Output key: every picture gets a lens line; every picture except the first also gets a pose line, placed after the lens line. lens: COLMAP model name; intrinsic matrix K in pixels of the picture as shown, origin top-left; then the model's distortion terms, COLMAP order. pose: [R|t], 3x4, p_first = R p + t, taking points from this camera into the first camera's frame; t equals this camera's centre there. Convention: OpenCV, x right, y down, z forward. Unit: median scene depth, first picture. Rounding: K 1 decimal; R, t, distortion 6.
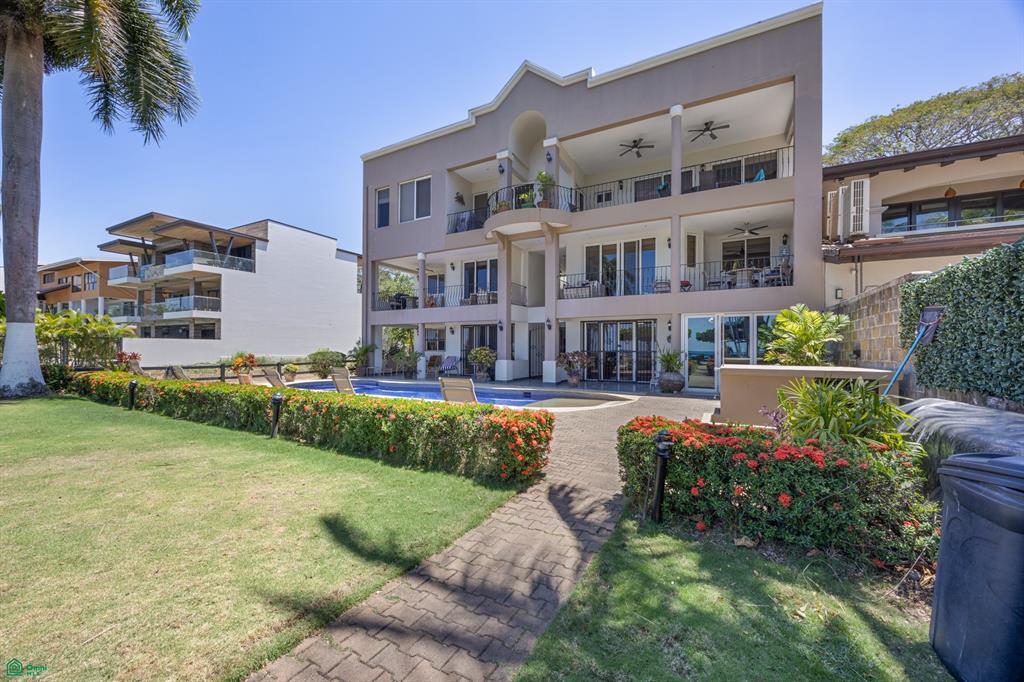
lens RADIAL K [[393.0, 0, 510.9], [0, 393.0, 346.4], [0, 0, 1]] dist [-0.003532, 0.000218]
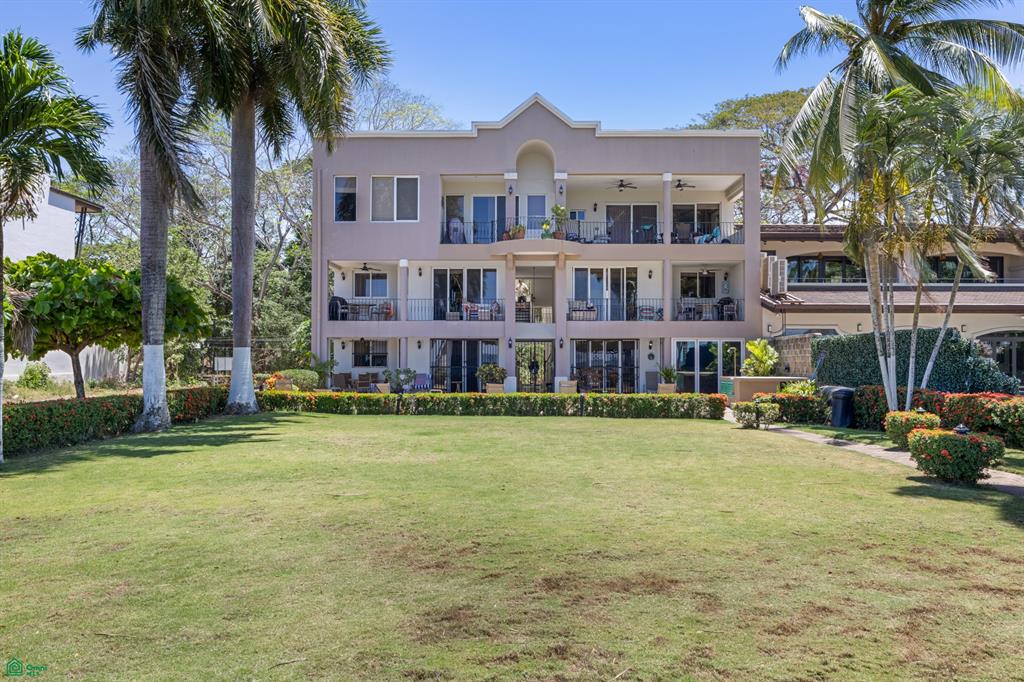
lens RADIAL K [[792.9, 0, 512.4], [0, 792.9, 341.9], [0, 0, 1]] dist [0.007515, 0.000879]
pose [[0.881387, 0.006219, 0.472355, -1.052969], [-0.001172, 0.999939, -0.010979, -0.035451], [-0.472394, 0.009123, 0.881340, -0.869743]]
